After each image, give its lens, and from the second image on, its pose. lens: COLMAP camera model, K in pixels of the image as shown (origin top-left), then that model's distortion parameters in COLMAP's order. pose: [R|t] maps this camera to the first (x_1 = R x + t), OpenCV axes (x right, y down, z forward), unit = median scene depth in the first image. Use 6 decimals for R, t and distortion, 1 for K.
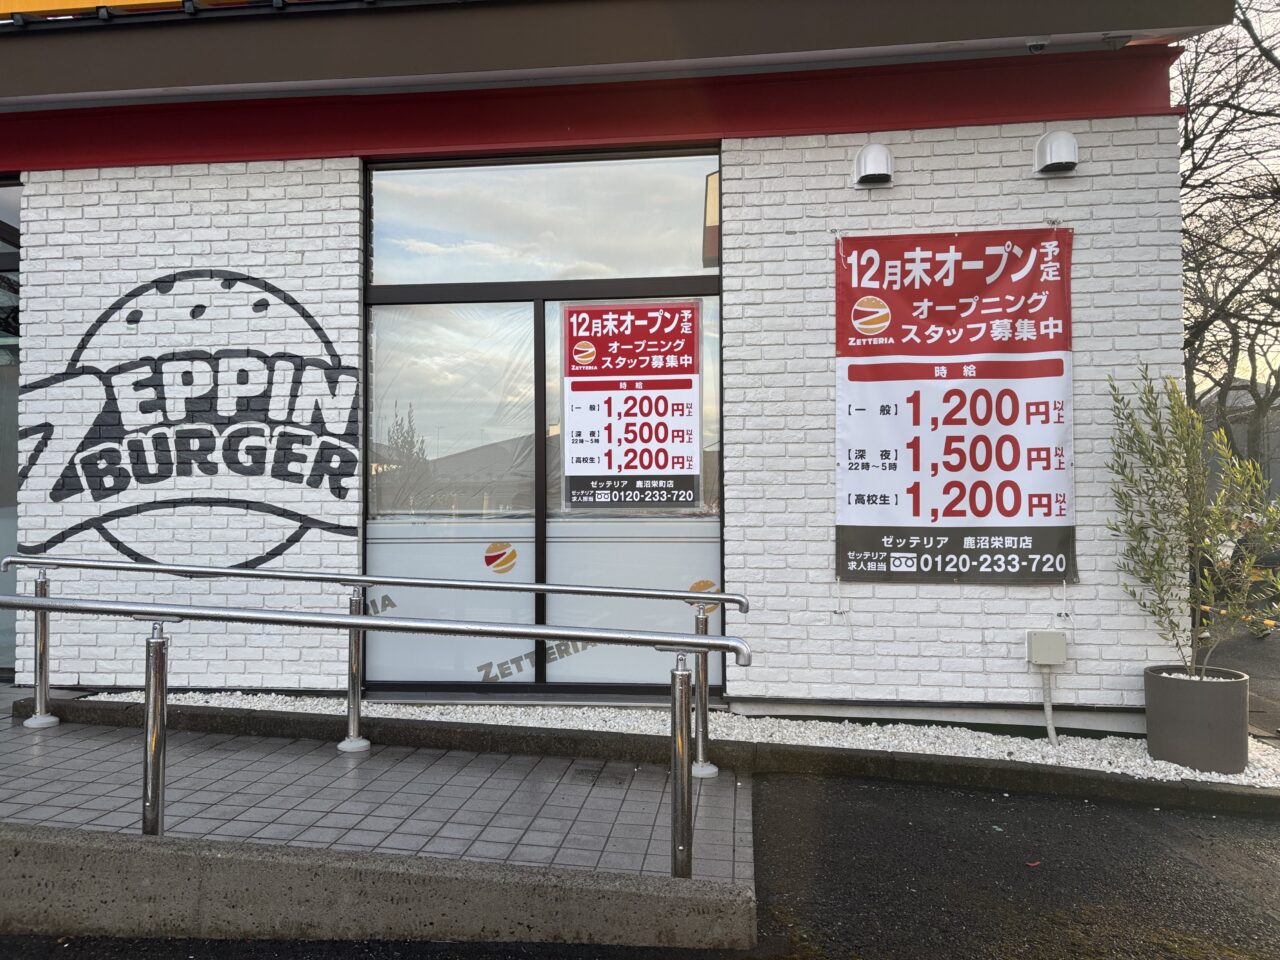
lens RADIAL K [[1001.9, 0, 600.4], [0, 1001.9, 483.0], [0, 0, 1]] dist [0.056563, -0.044781]
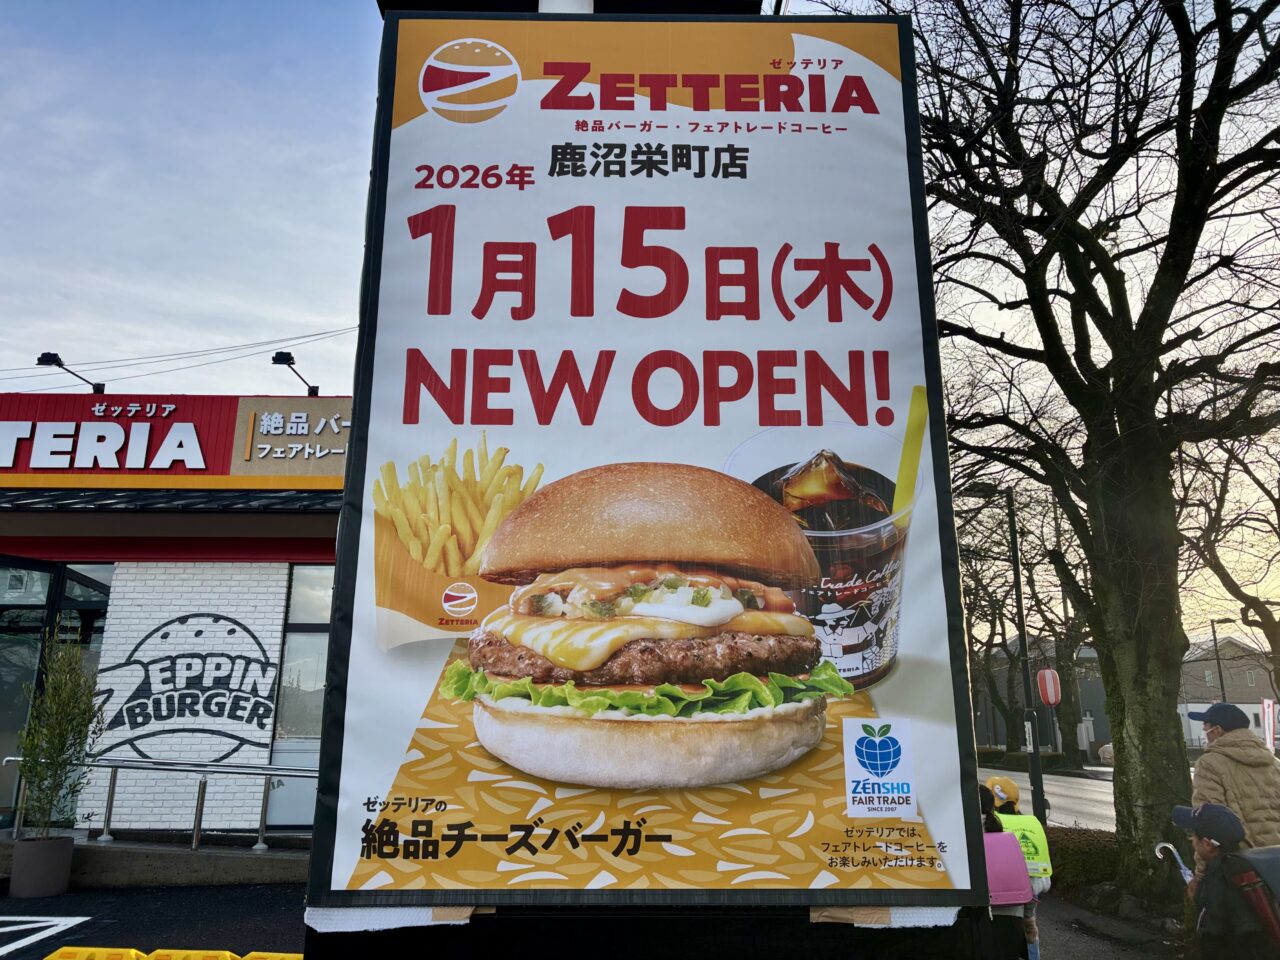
lens RADIAL K [[1001.9, 0, 634.7], [0, 1001.9, 463.1], [0, 0, 1]] dist [0.056563, -0.044781]
pose [[0.989973, 0.049039, 0.132474, 0.187789], [-0.015365, 0.969624, -0.244116, -0.018222], [-0.140421, 0.239633, 0.960655, -1.179798]]
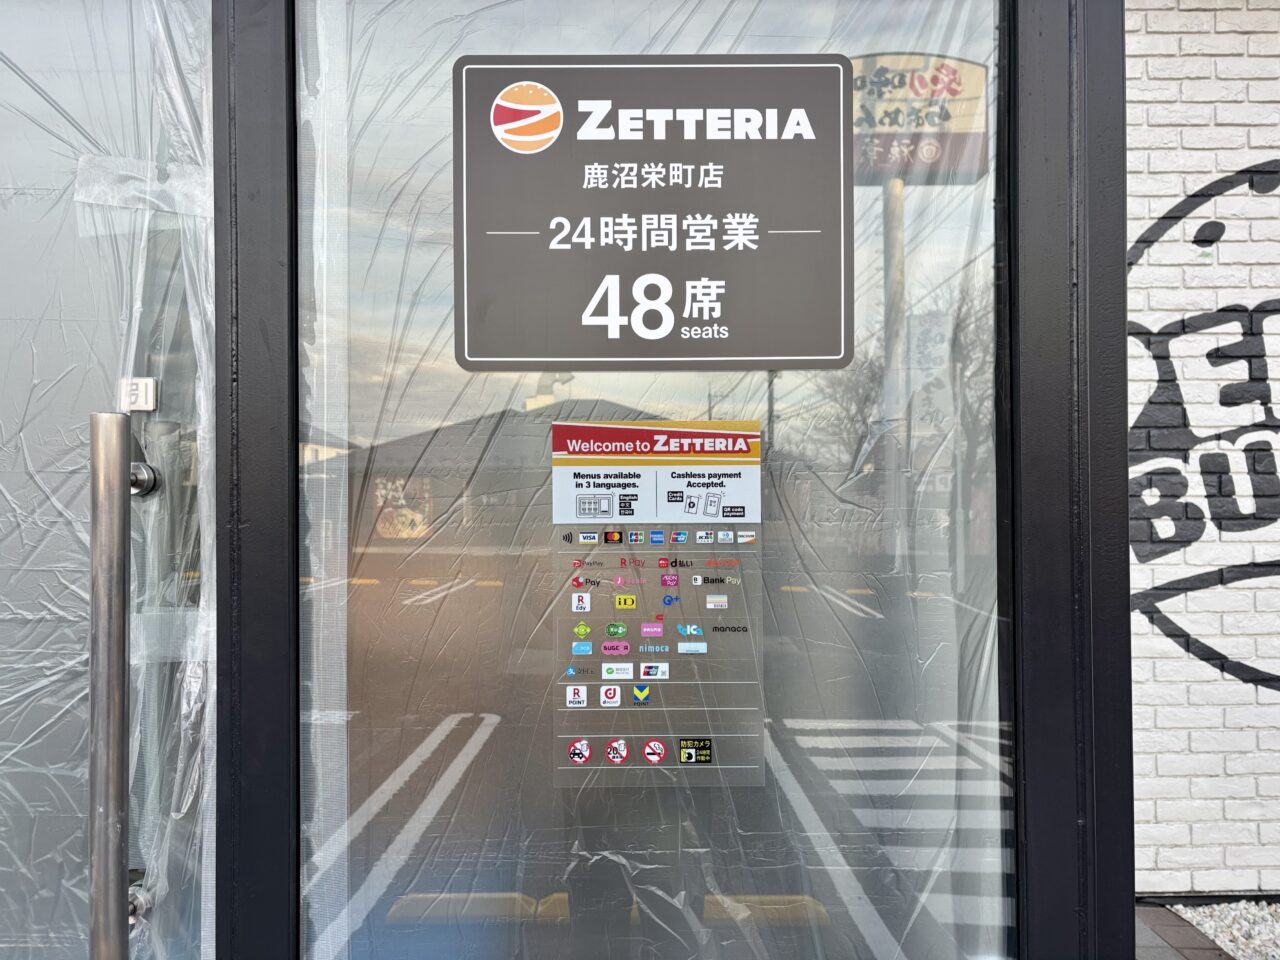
lens RADIAL K [[1001.9, 0, 642.7], [0, 1001.9, 475.1], [0, 0, 1]] dist [0.056563, -0.044781]
pose [[0.987337, -0.001459, 0.158633, -0.871345], [0.000162, 0.999966, 0.008188, -0.035672], [-0.158640, -0.008058, 0.987304, 0.499879]]
